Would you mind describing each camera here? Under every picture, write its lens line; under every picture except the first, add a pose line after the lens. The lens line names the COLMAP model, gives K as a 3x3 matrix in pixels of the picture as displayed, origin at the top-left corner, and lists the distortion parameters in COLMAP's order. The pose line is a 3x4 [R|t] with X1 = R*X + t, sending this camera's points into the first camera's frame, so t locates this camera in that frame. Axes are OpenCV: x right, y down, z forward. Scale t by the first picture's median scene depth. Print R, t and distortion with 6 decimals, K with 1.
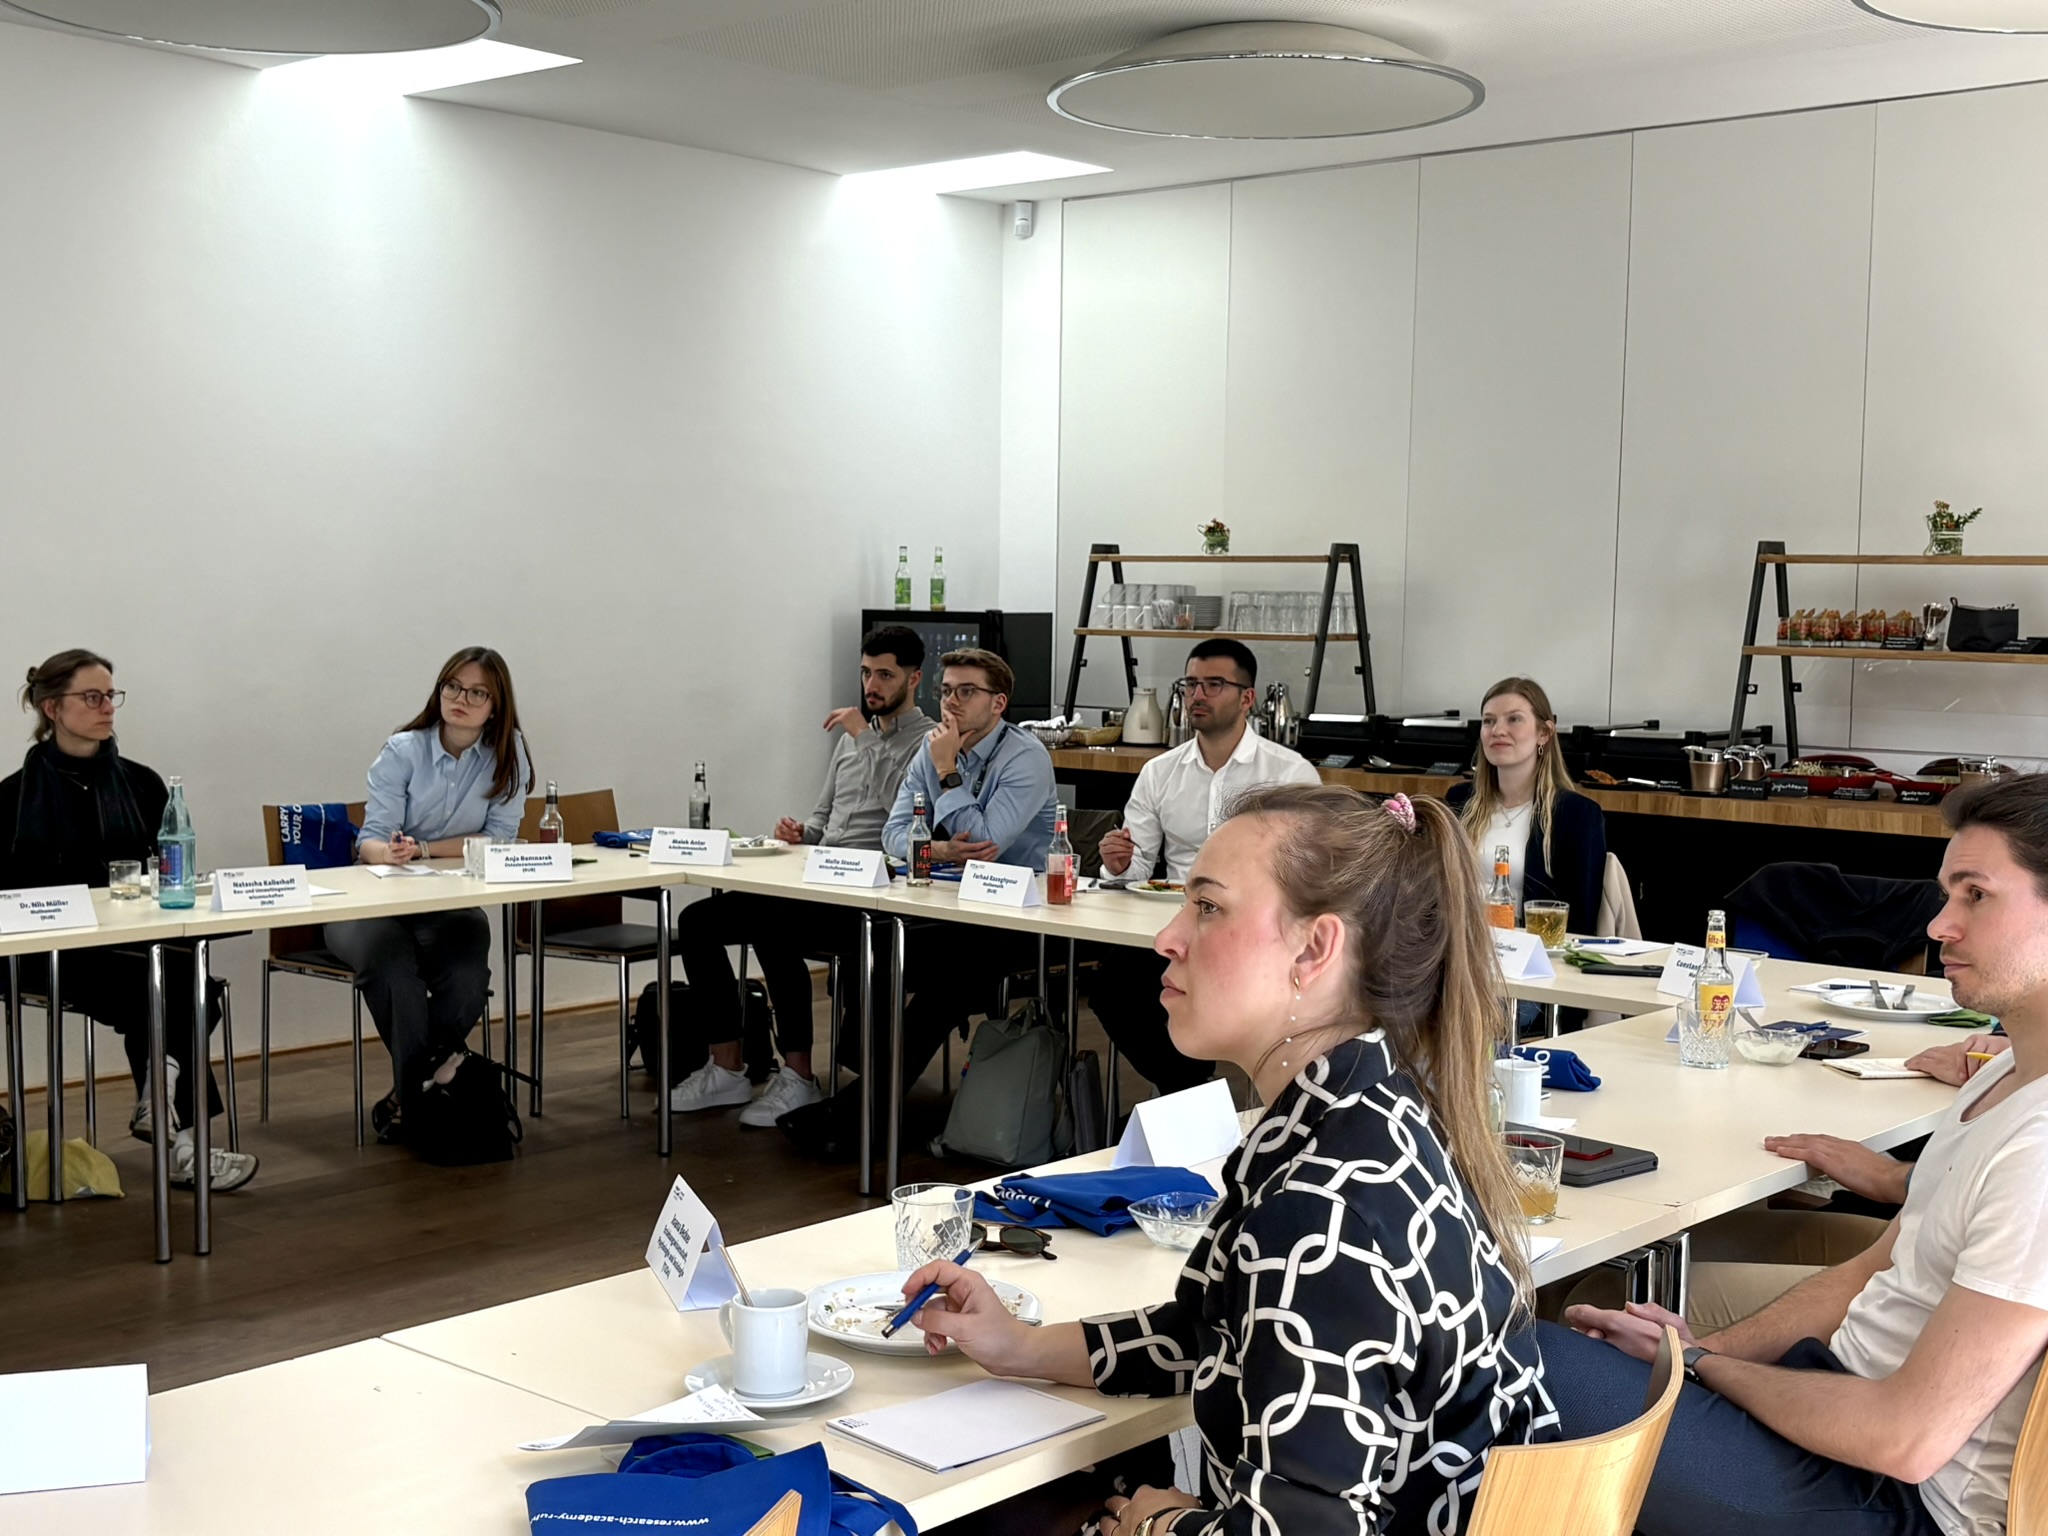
lens RADIAL K [[2496.7, 0, 1024.0], [0, 2496.7, 768.0], [0, 0, 1]] dist [-0.001876, -0.006263]
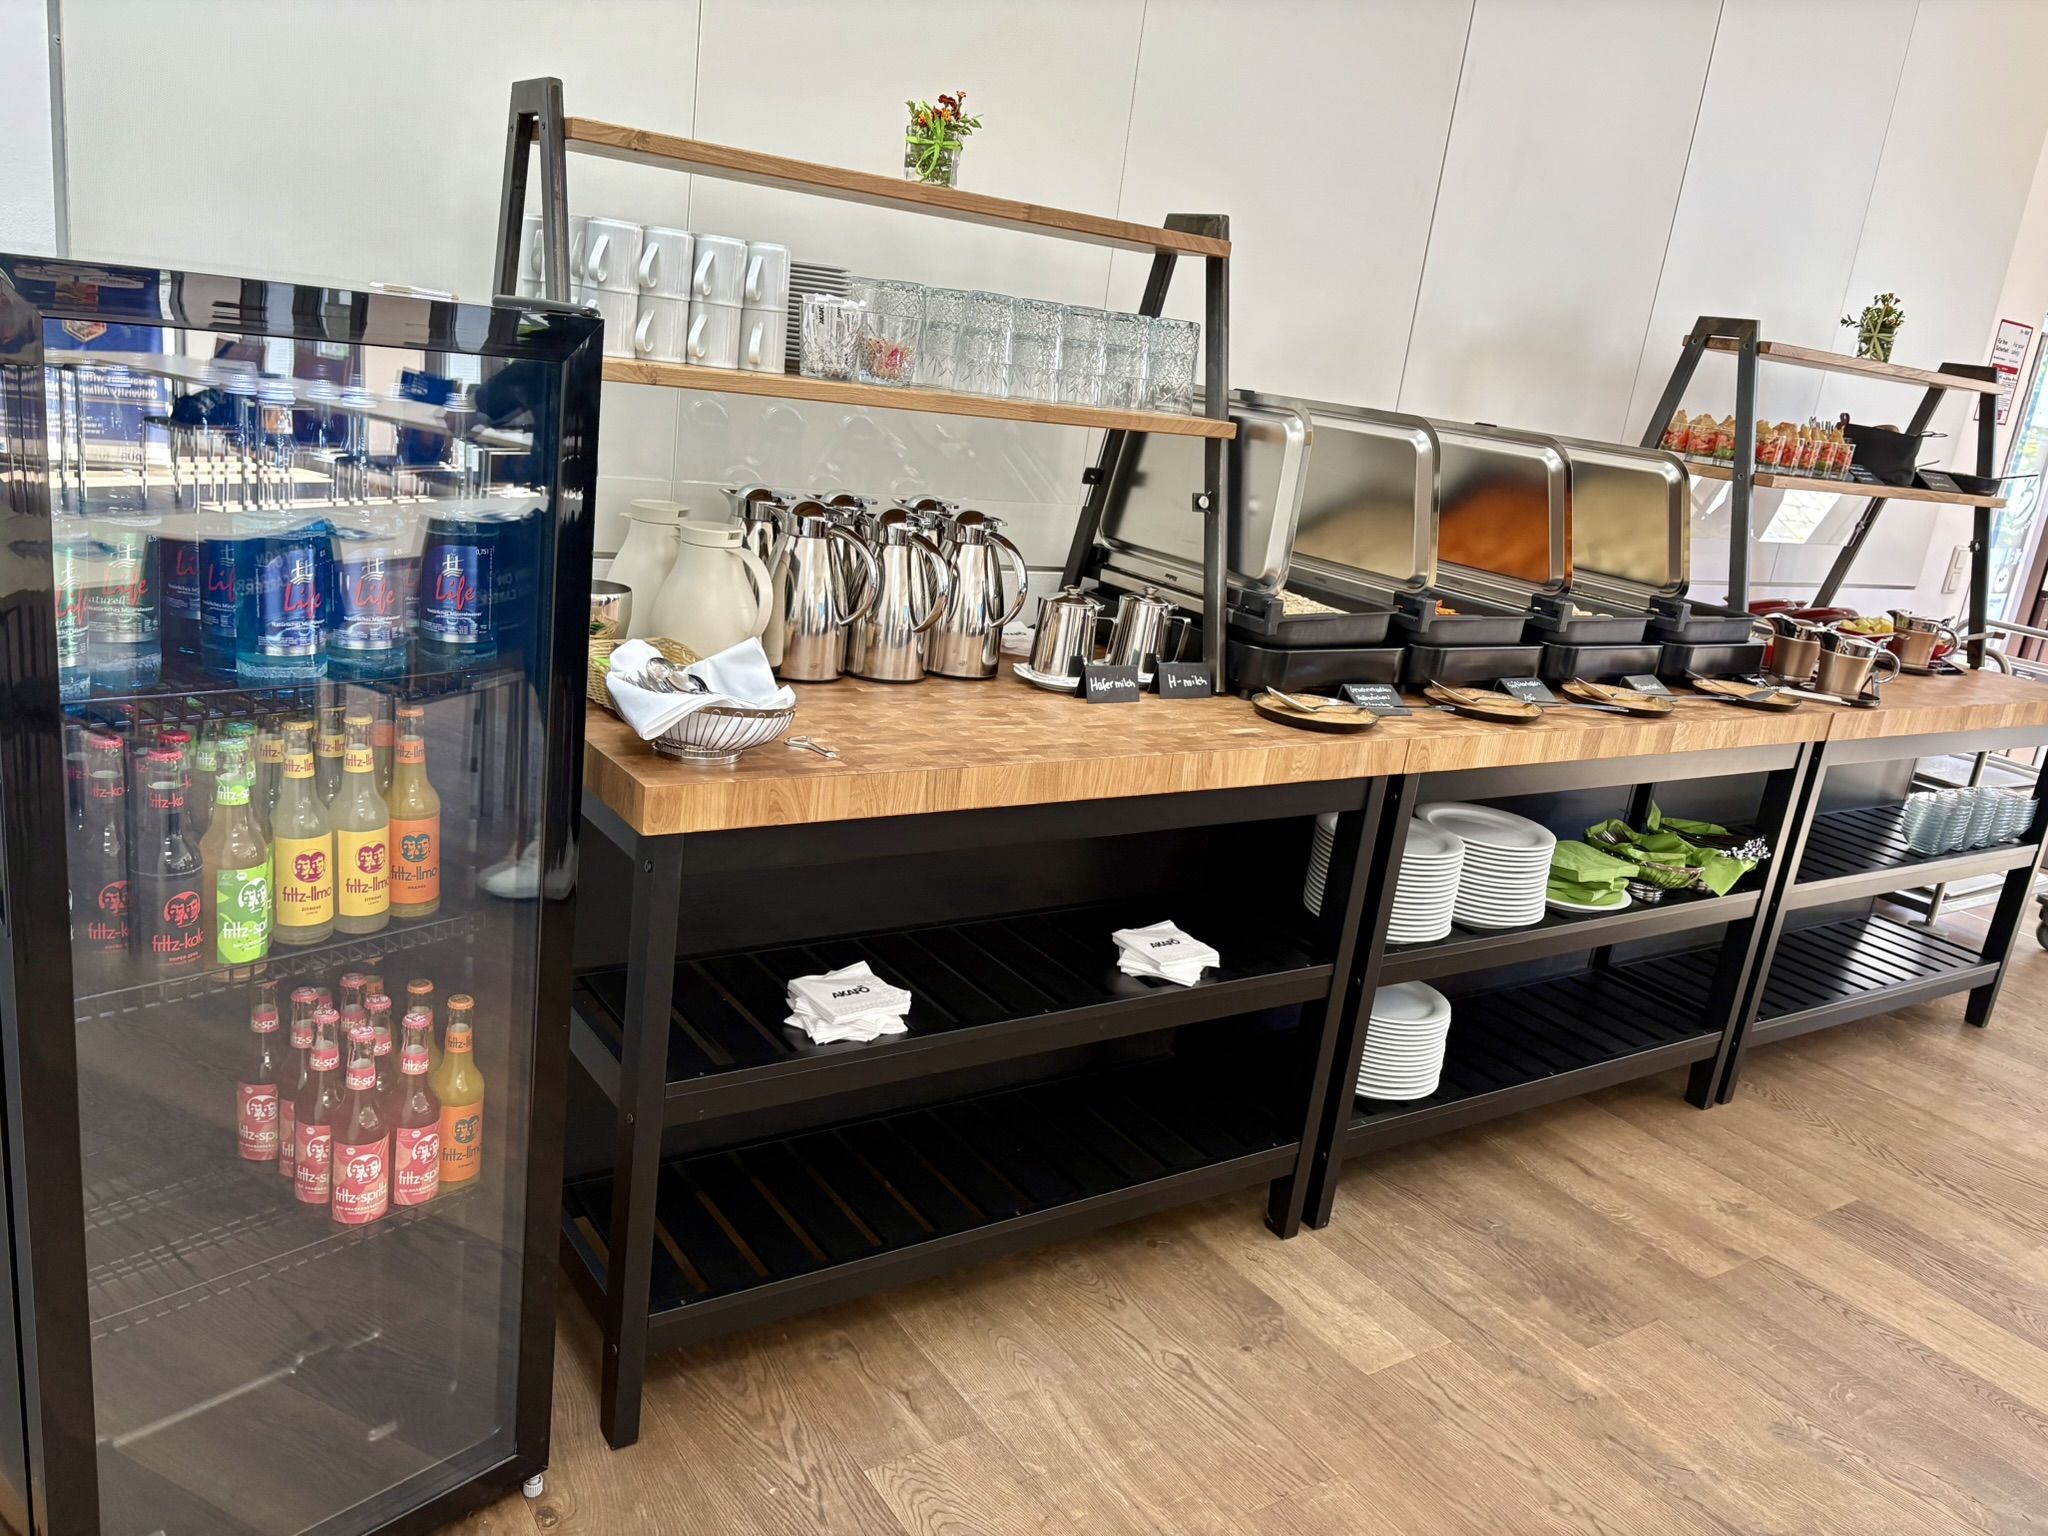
lens RADIAL K [[1541.2, 0, 1024.0], [0, 1541.2, 768.0], [0, 0, 1]] dist [0.001231, 0.000426]
pose [[0.253164, -0.244989, 0.935889, -0.172217], [-0.051691, 0.962596, 0.265963, -0.064703], [-0.966041, -0.115709, 0.231031, 0.945492]]
